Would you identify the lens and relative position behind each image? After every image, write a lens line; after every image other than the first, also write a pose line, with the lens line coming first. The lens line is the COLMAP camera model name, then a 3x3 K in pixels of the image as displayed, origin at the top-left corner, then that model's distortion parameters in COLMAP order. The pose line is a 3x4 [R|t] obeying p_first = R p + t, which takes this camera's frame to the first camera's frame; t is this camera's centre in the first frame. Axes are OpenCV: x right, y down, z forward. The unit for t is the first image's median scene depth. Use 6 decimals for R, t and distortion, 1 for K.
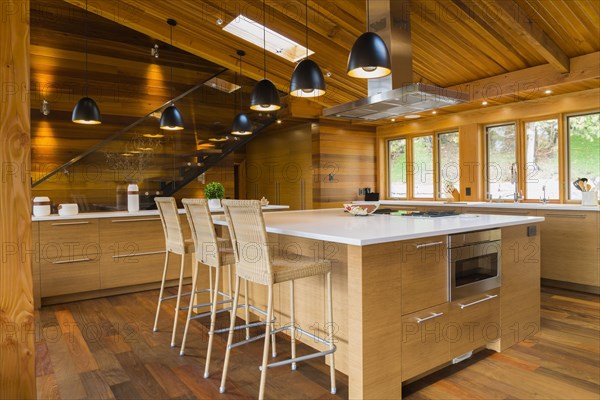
lens RADIAL K [[408.9, 0, 300.5], [0, 408.9, 188.3], [0, 0, 1]] dist [-0.001628, -0.000513]
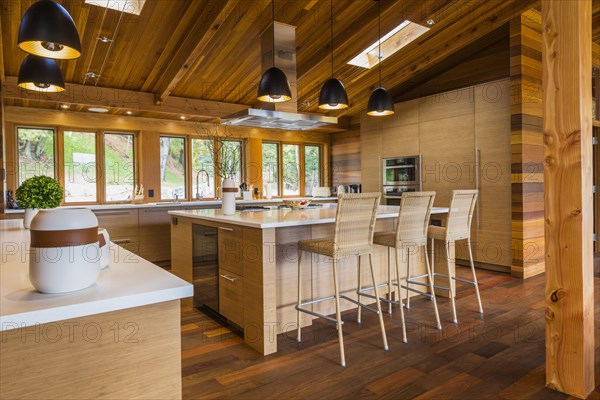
lens RADIAL K [[387.0, 0, 301.7], [0, 387.0, 197.6], [0, 0, 1]] dist [-0.001081, 0.000114]
pose [[-0.009798, -0.015967, 0.999825, -0.572535], [0.011640, 0.999803, 0.016081, 0.006852], [-0.999884, 0.011796, -0.009610, 0.569166]]
